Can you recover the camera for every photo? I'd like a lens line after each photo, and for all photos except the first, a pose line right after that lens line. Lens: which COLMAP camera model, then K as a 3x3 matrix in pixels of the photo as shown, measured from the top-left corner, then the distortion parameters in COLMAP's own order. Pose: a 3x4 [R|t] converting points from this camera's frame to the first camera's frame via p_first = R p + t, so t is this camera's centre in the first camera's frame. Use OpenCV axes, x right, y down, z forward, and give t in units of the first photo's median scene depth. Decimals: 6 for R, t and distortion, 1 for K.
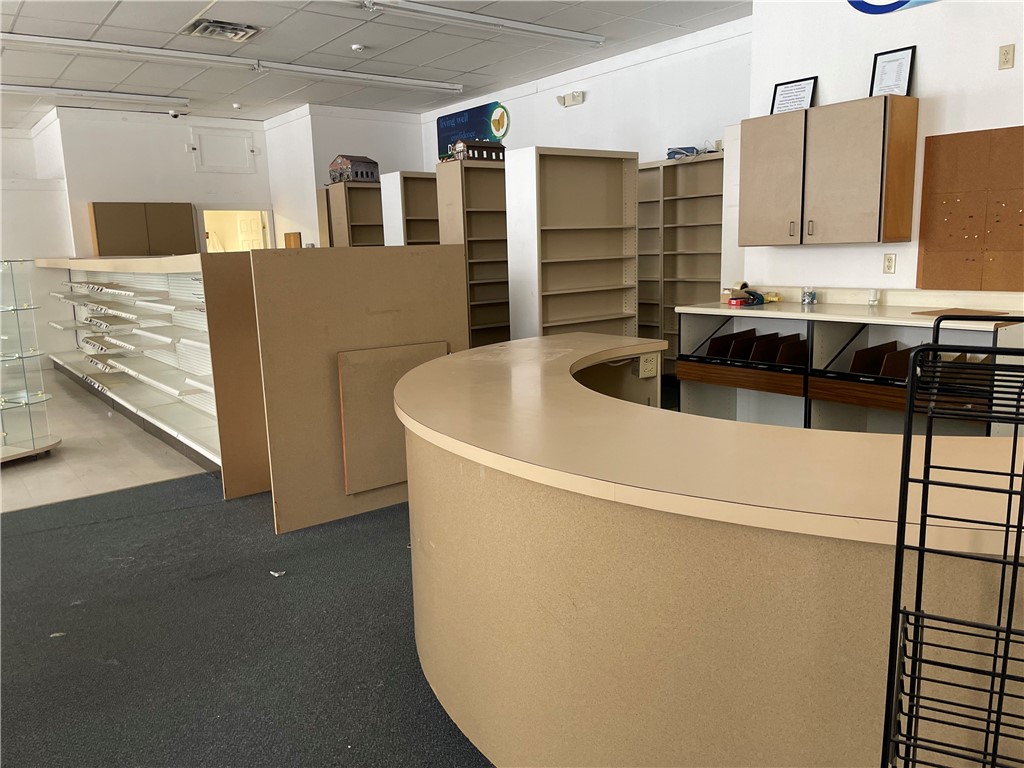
lens RADIAL K [[776.7, 0, 513.6], [0, 776.7, 386.0], [0, 0, 1]] dist [0.032625, -0.032393]
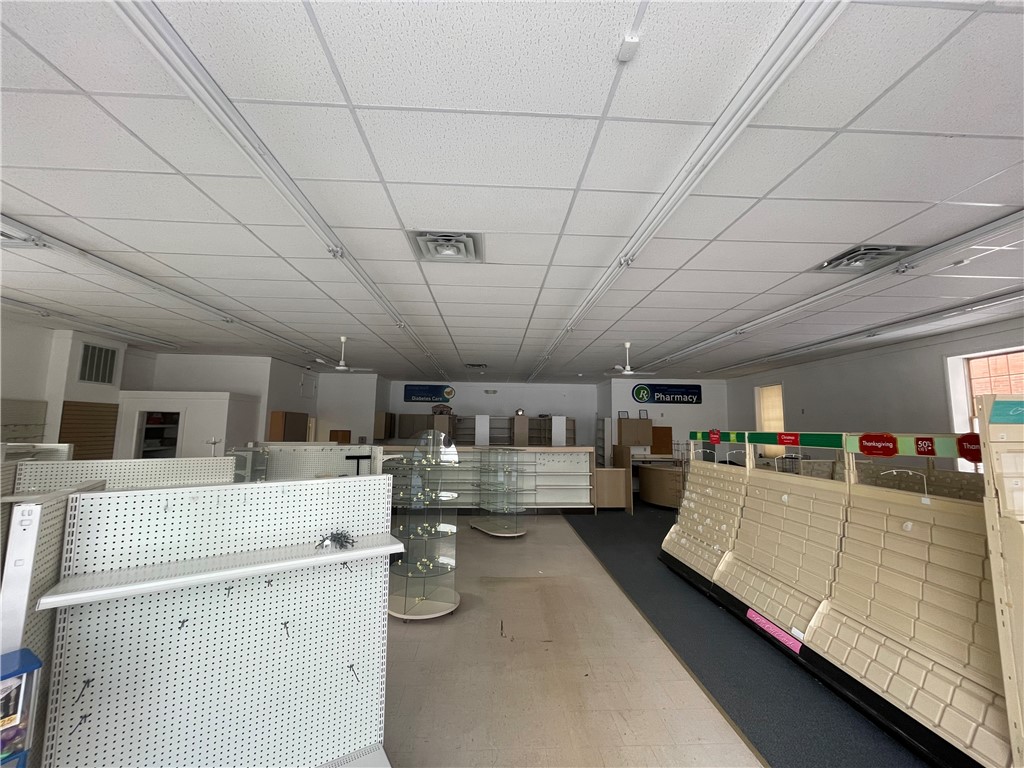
lens RADIAL K [[412.8, 0, 506.2], [0, 412.8, 384.0], [0, 0, 1]] dist [-0.003681, -0.000750]
pose [[0.572497, 0.120935, 0.810939, -1.103402], [0.114743, 0.967512, -0.225289, -0.032044], [-0.811838, 0.222027, 0.540021, 0.084194]]
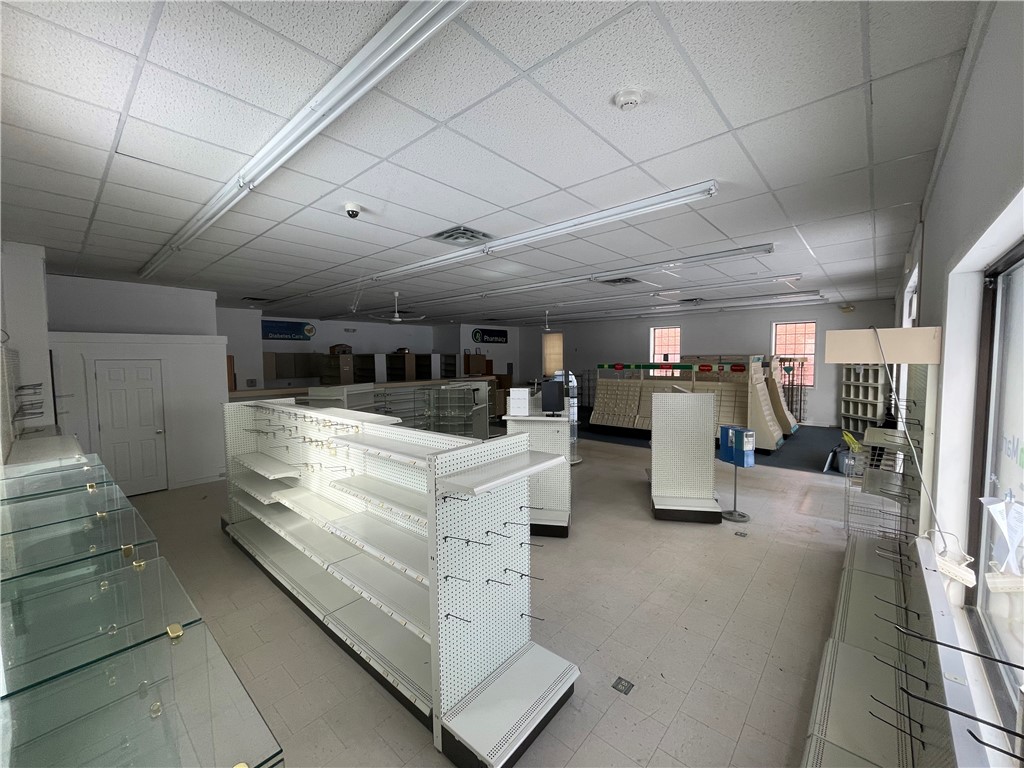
lens RADIAL K [[412.8, 0, 513.1], [0, 412.8, 384.6], [0, 0, 1]] dist [-0.003681, -0.000750]
pose [[-0.185922, -0.037267, 0.981857, -1.572183], [0.186350, 0.979807, 0.072476, -0.144073], [-0.964731, 0.196444, -0.175223, 0.658575]]
